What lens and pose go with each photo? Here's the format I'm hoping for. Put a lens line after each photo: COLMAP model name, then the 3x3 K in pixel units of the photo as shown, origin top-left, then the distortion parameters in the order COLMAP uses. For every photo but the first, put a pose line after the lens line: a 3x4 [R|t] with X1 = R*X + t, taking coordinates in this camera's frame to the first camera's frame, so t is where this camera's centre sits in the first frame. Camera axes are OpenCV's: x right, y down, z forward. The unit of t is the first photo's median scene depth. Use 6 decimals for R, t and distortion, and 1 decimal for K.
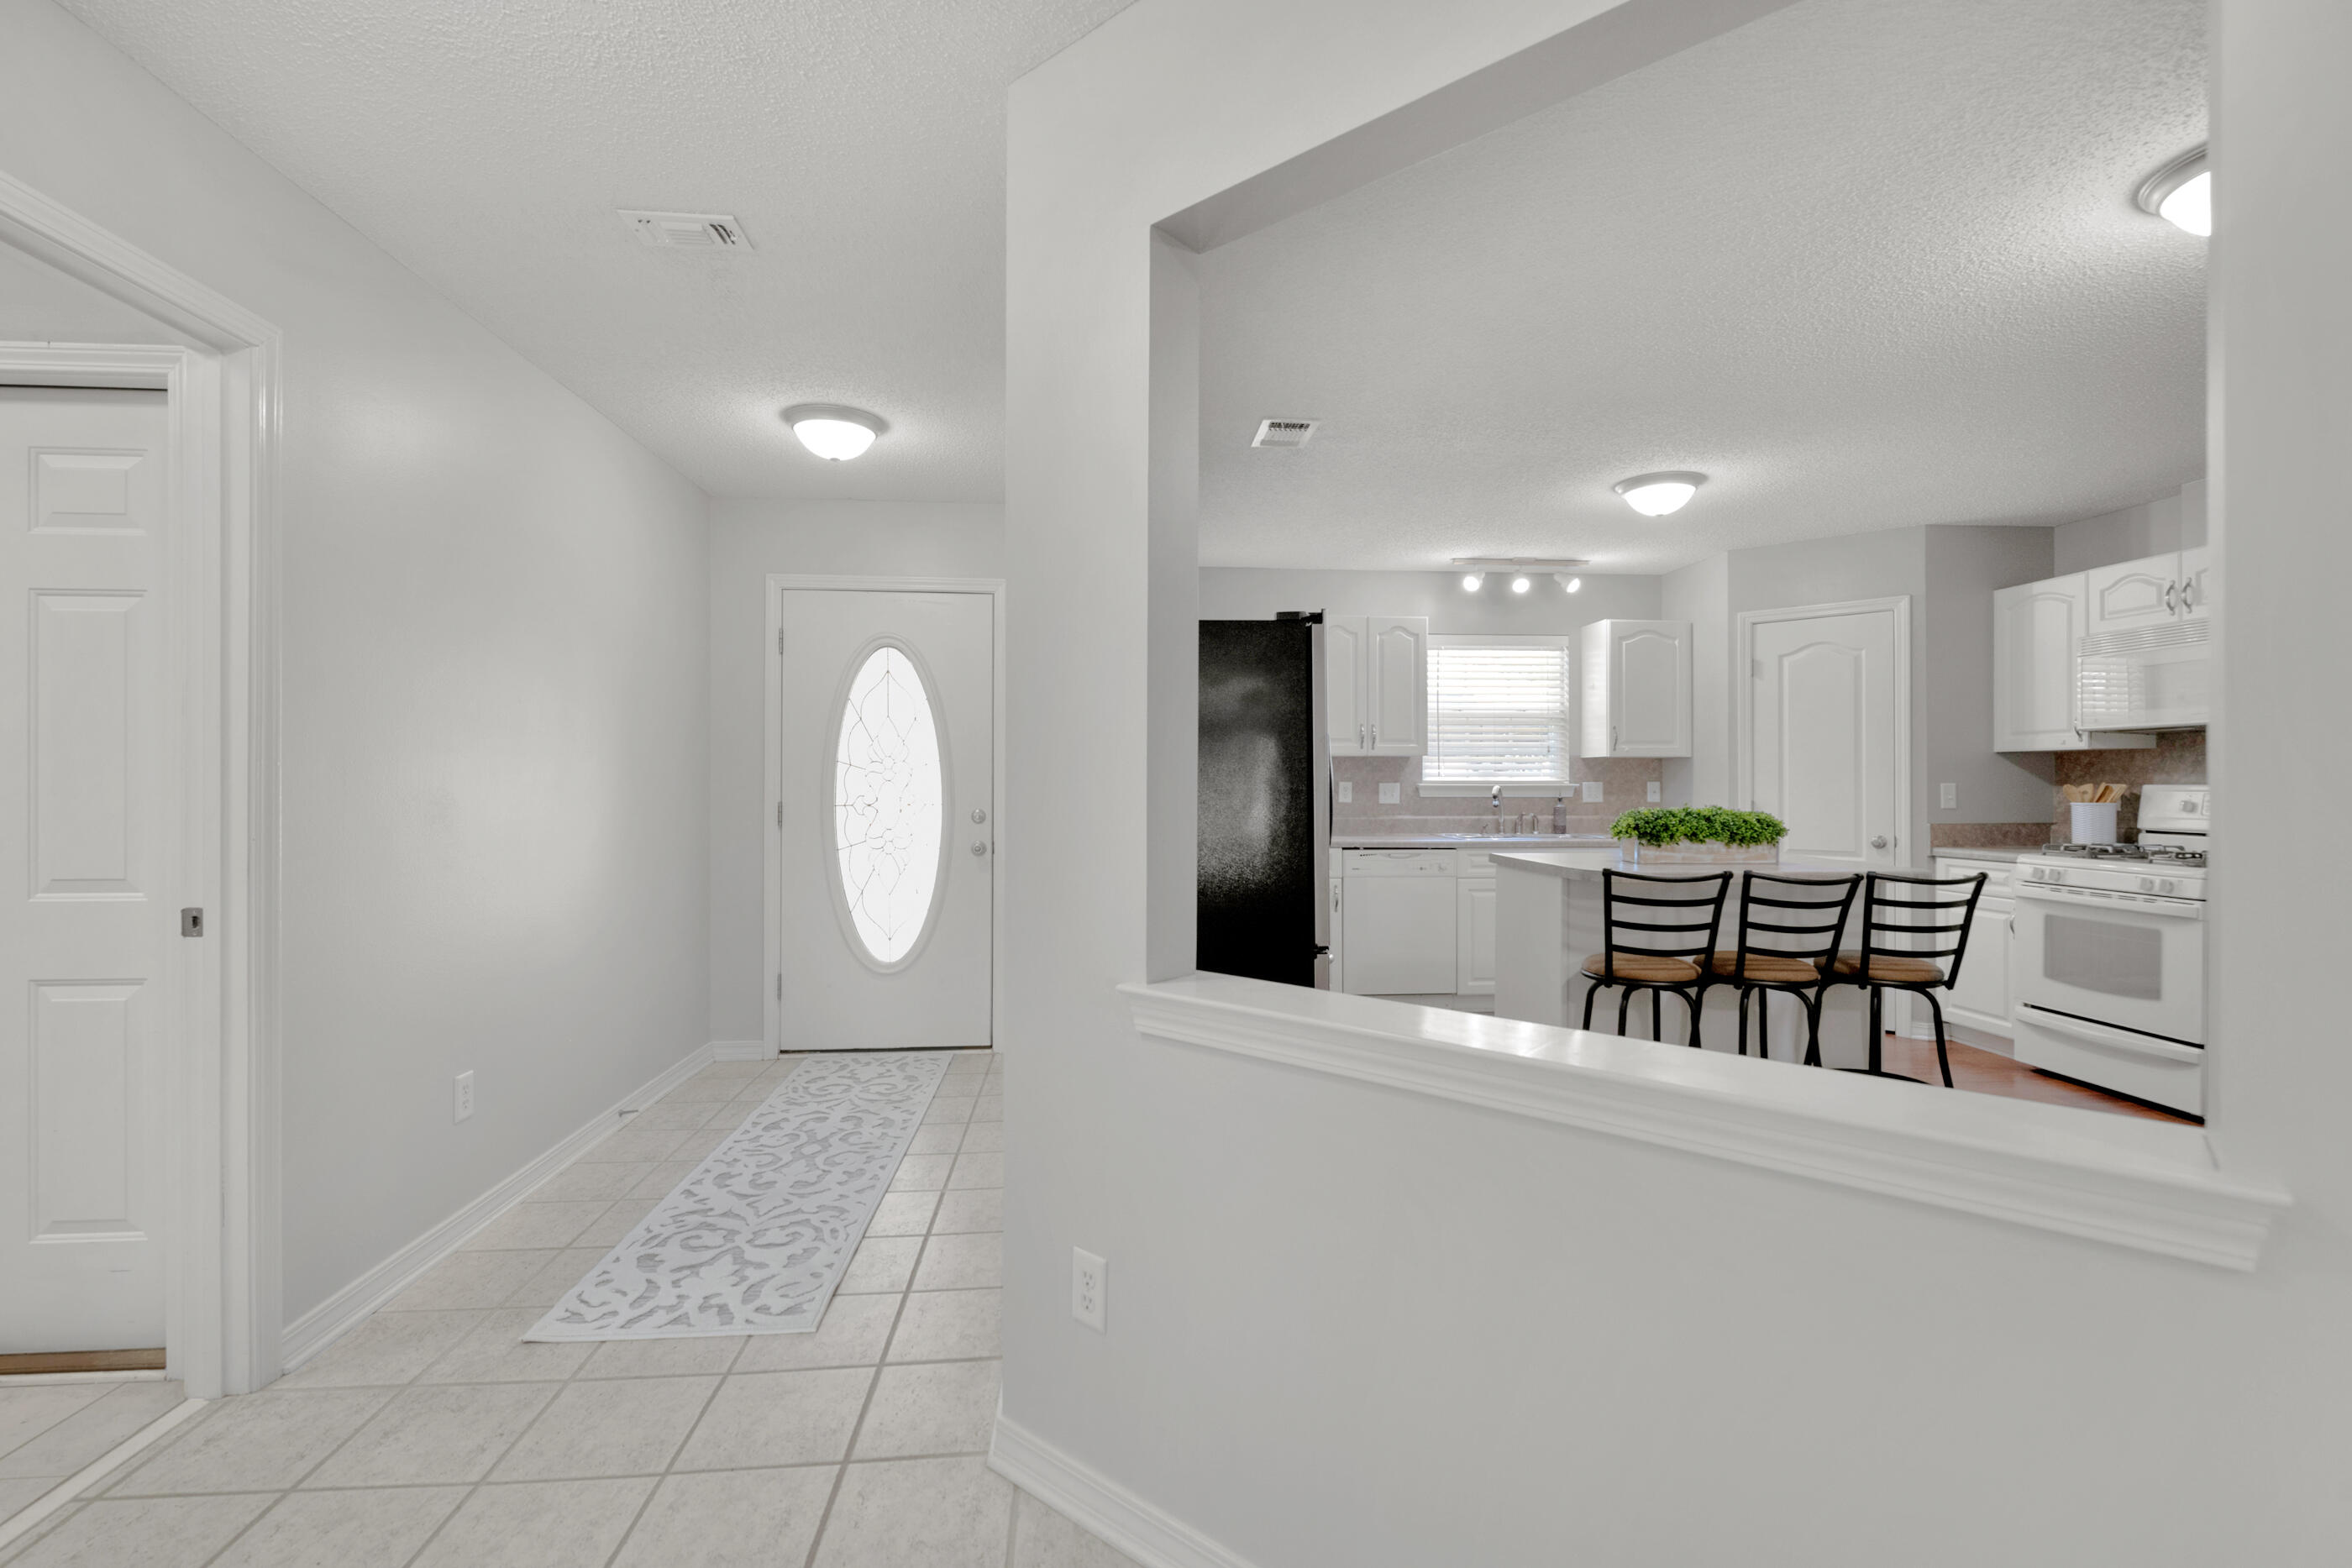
lens RADIAL K [[1022.3, 0, 1178.4], [0, 1022.3, 781.5], [0, 0, 1]] dist [-0.005174, -0.000562]
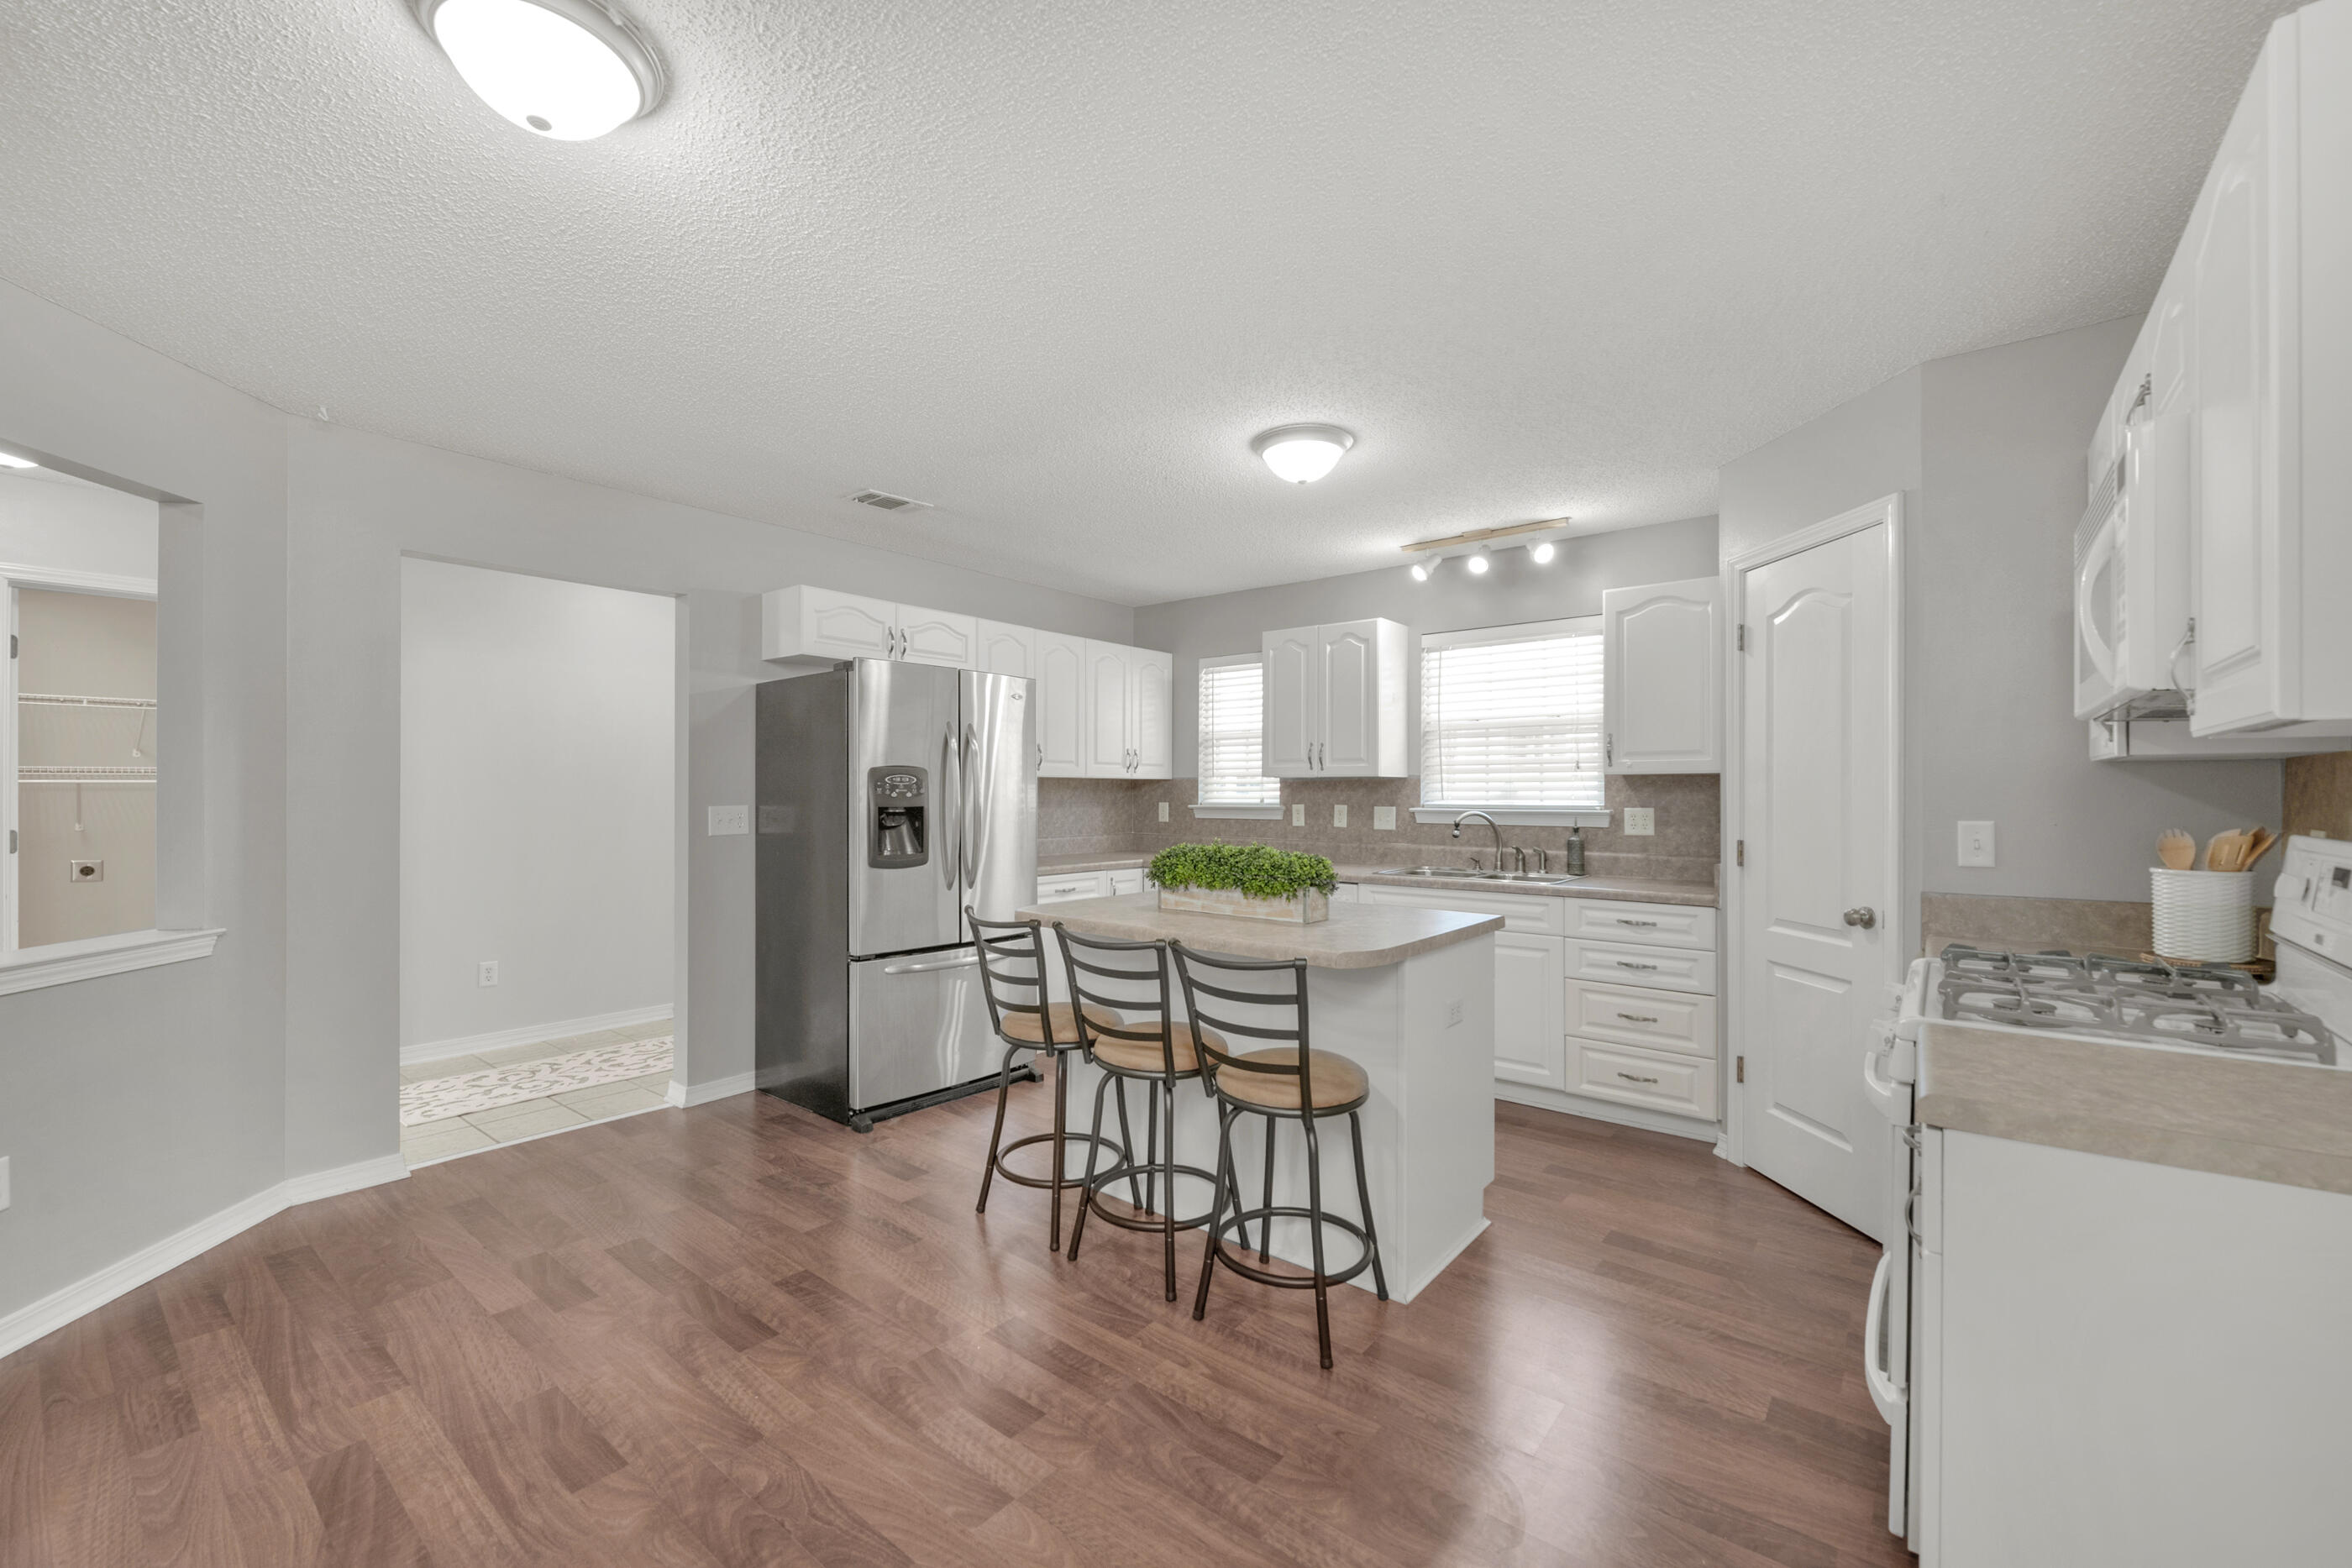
lens RADIAL K [[965.5, 0, 1190.0], [0, 965.5, 789.6], [0, 0, 1]] dist [-0.004738, -0.000324]
pose [[0.740040, -0.001375, -0.672562, 0.789508], [0.000618, 0.999999, -0.001364, -0.014981], [0.672563, 0.000594, 0.740040, 0.324237]]
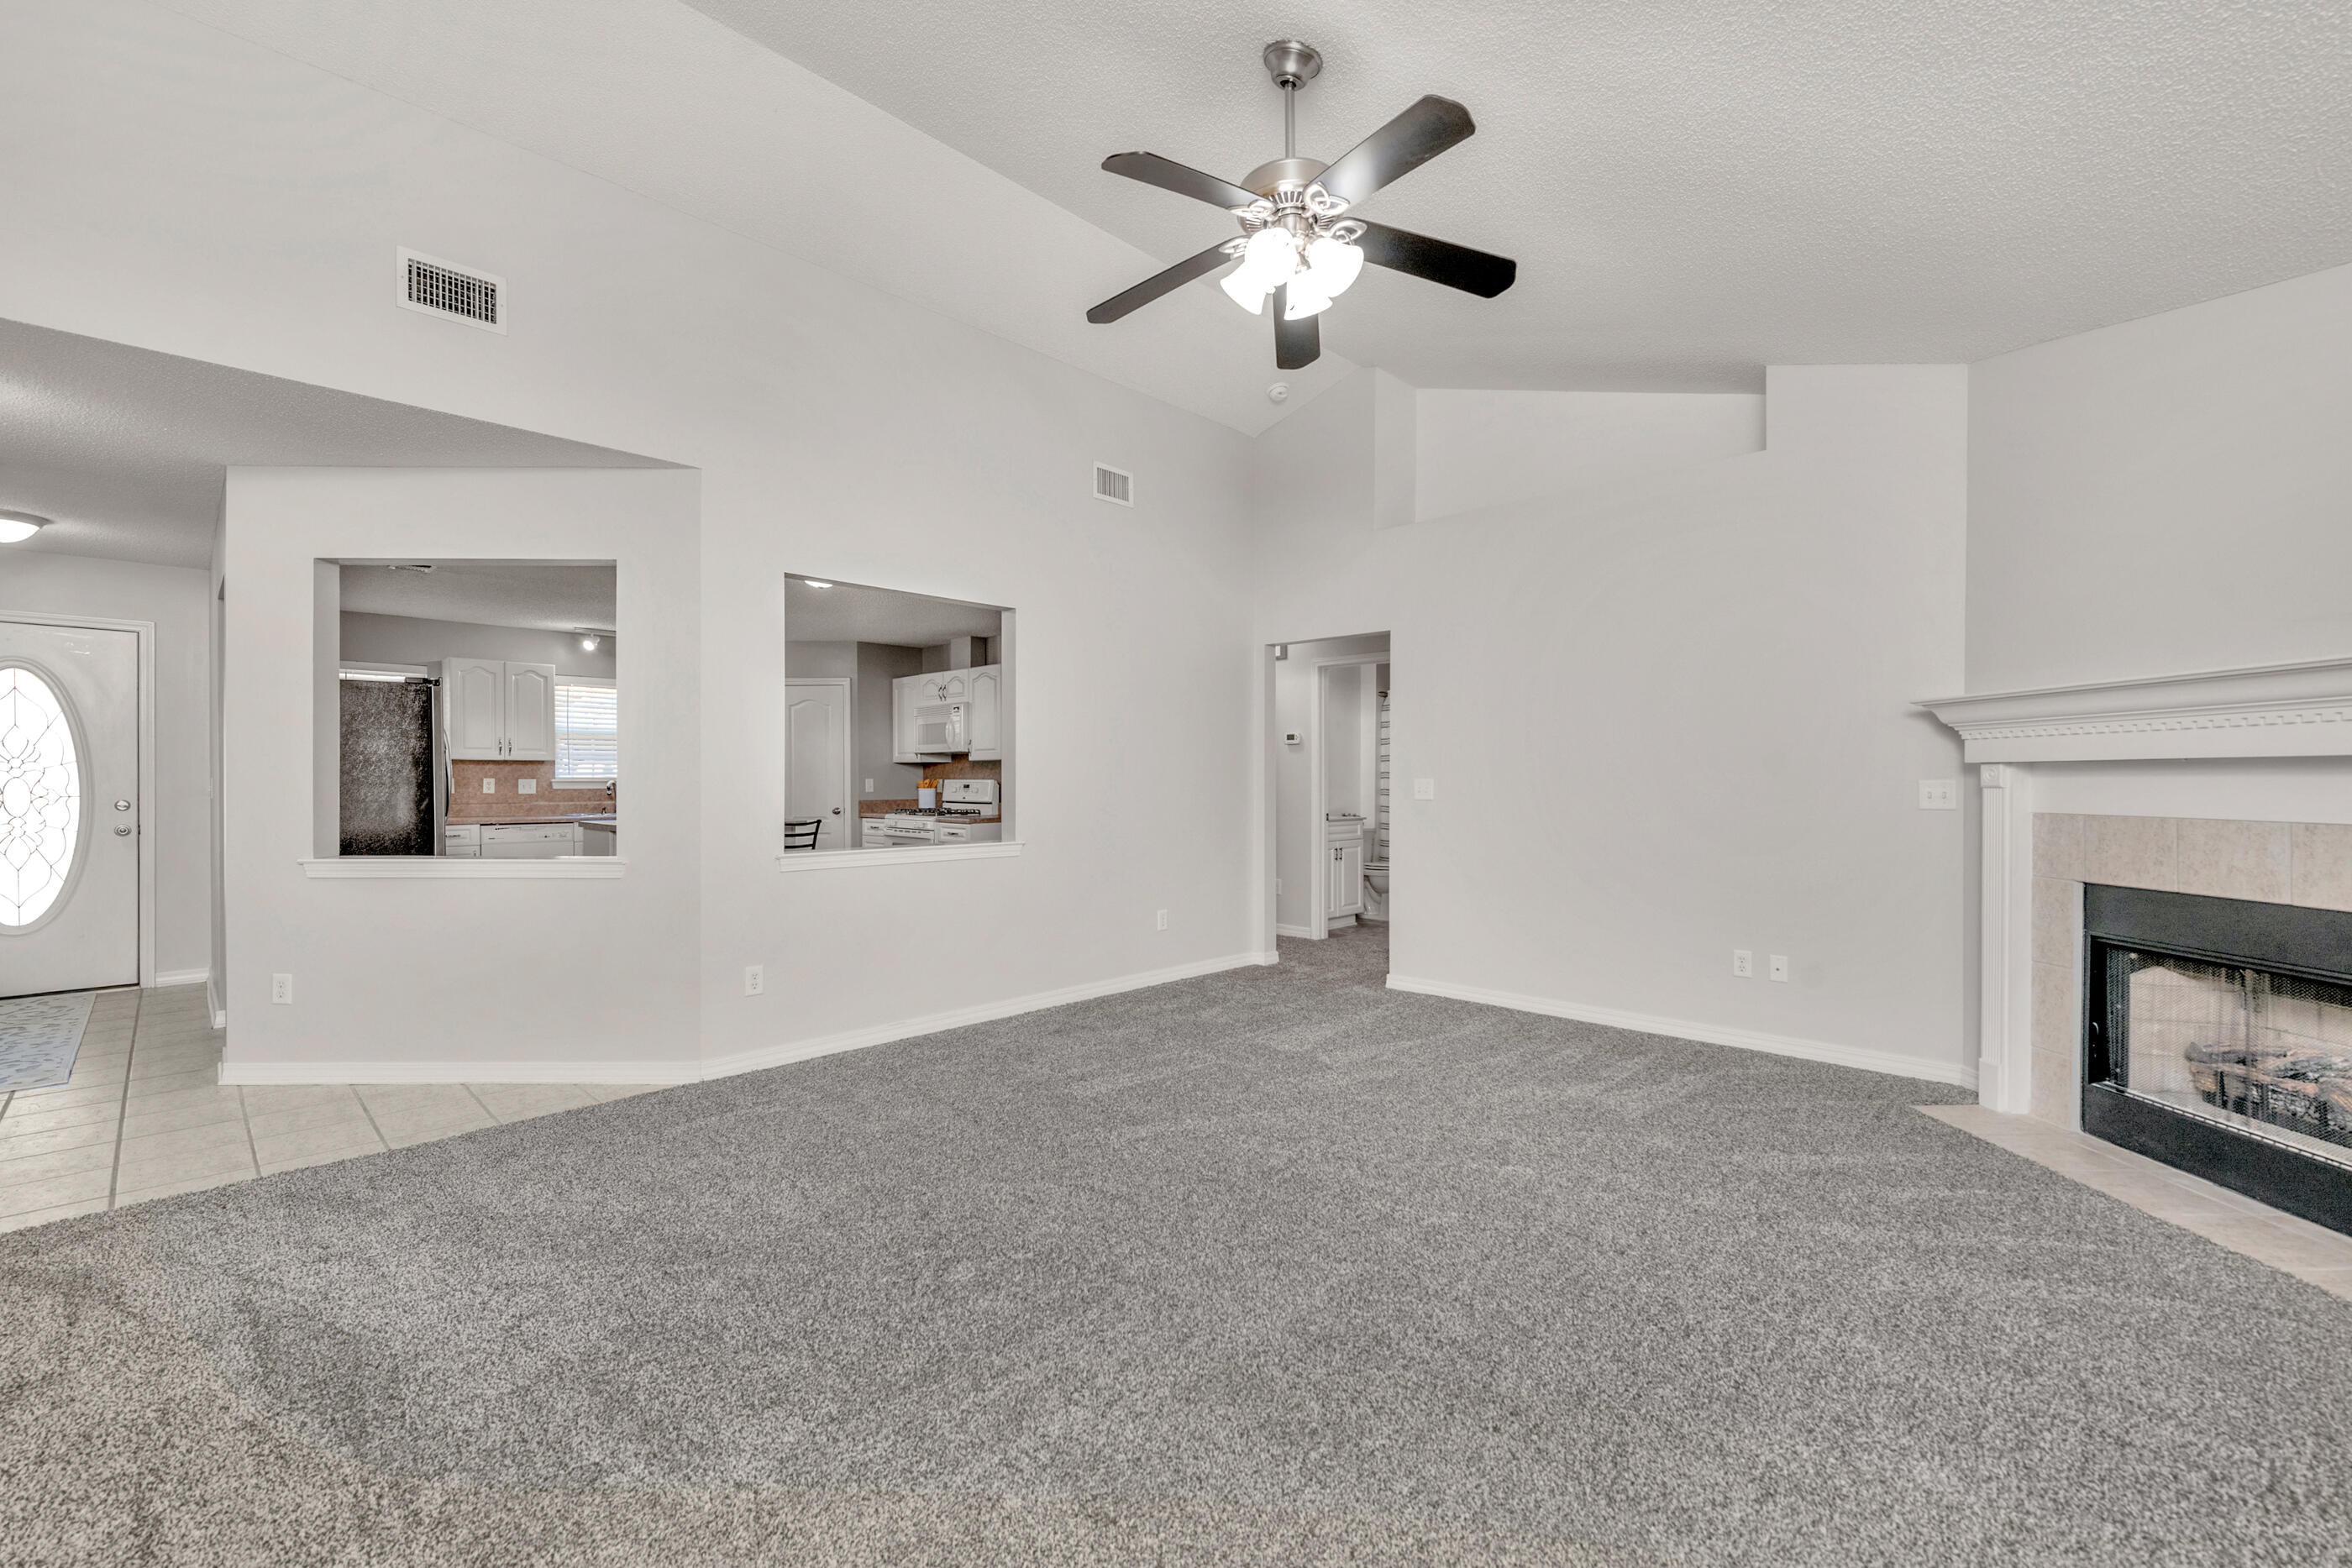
lens RADIAL K [[965.5, 0, 1190.0], [0, 965.5, 789.6], [0, 0, 1]] dist [-0.004738, -0.000324]
pose [[0.741127, -0.008438, 0.671311, -0.010769], [-0.000164, 0.999919, 0.012750, -0.001281], [-0.671364, -0.009560, 0.741066, -0.734016]]
